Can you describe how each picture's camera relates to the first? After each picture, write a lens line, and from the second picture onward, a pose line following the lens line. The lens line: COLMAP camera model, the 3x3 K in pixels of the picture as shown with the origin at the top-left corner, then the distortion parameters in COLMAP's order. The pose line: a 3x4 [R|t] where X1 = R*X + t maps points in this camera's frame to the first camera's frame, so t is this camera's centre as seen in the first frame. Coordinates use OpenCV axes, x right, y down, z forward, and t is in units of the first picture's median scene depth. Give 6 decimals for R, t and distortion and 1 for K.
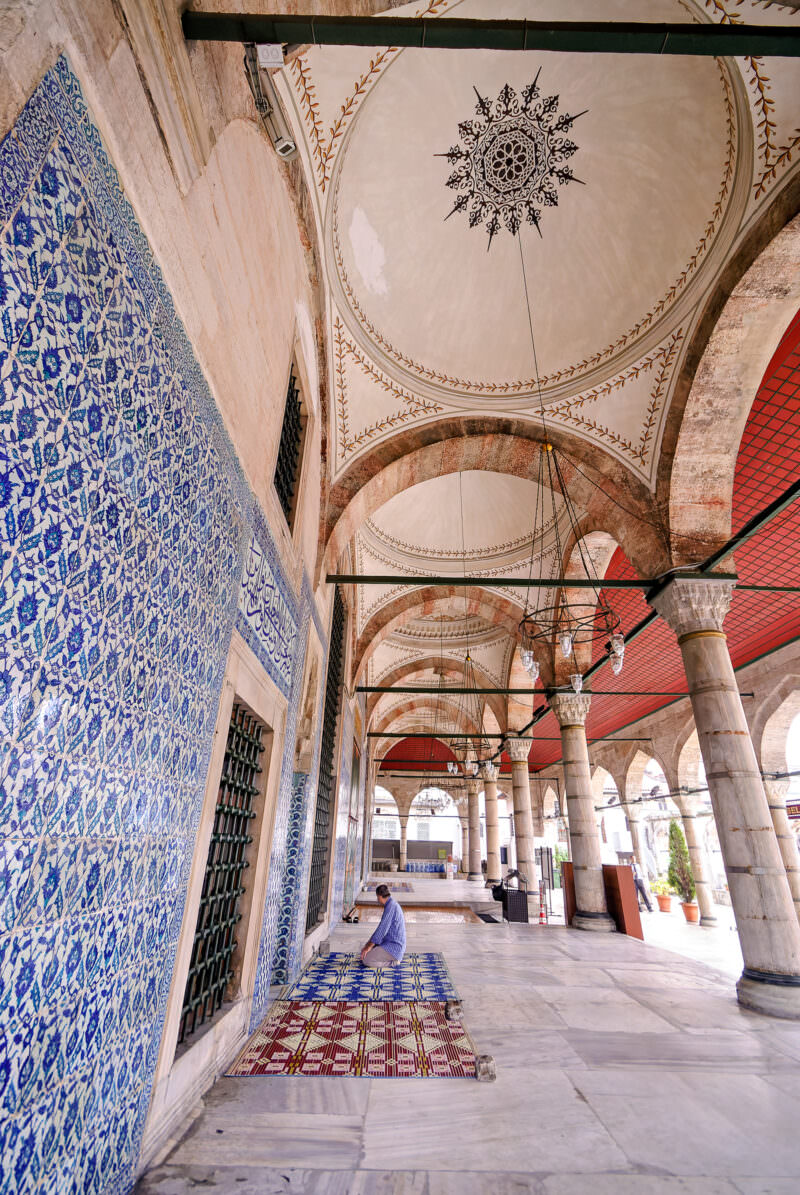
lens RADIAL K [[523.0, 0, 406.9], [0, 523.0, 601.5], [0, 0, 1]] dist [0.012463, -0.003649]
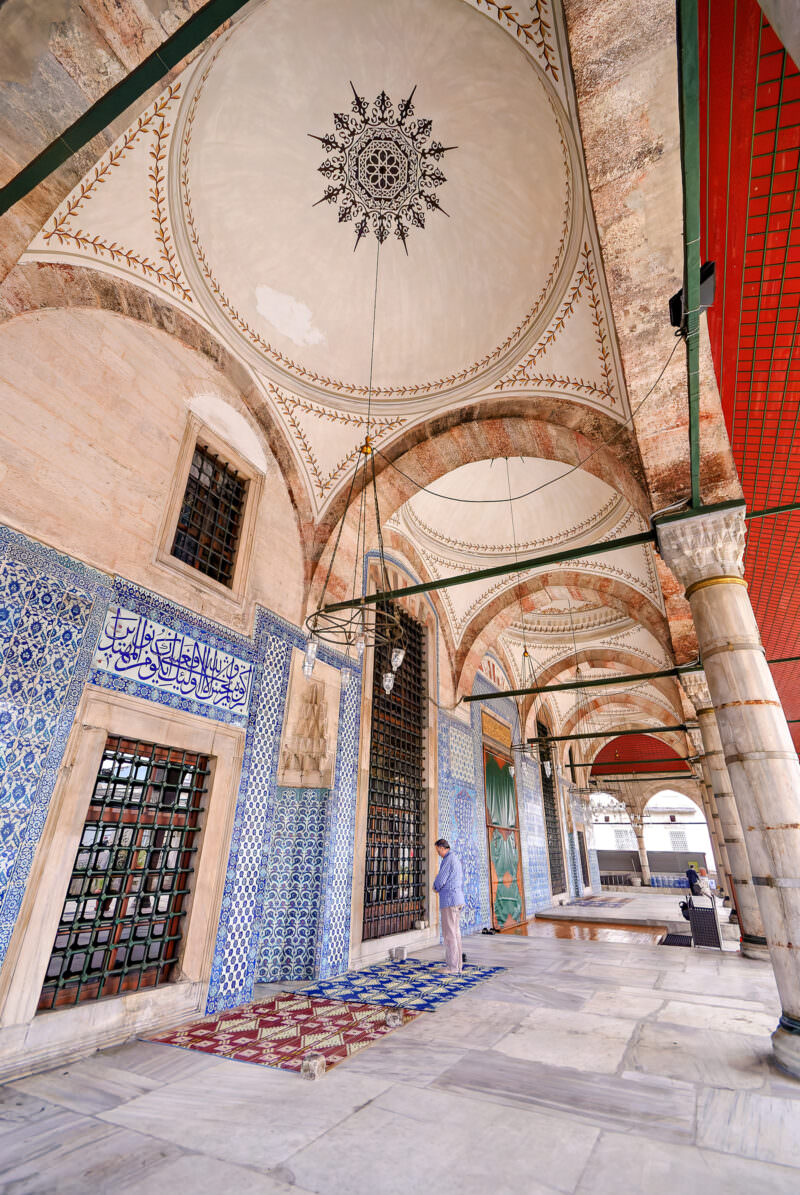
lens RADIAL K [[523.0, 0, 406.9], [0, 523.0, 601.5], [0, 0, 1]] dist [0.012463, -0.003649]
pose [[0.885298, -0.209281, -0.415270, 0.620942], [0.201153, 0.977481, -0.063783, 0.060752], [0.419267, -0.027066, 0.907460, 0.104977]]
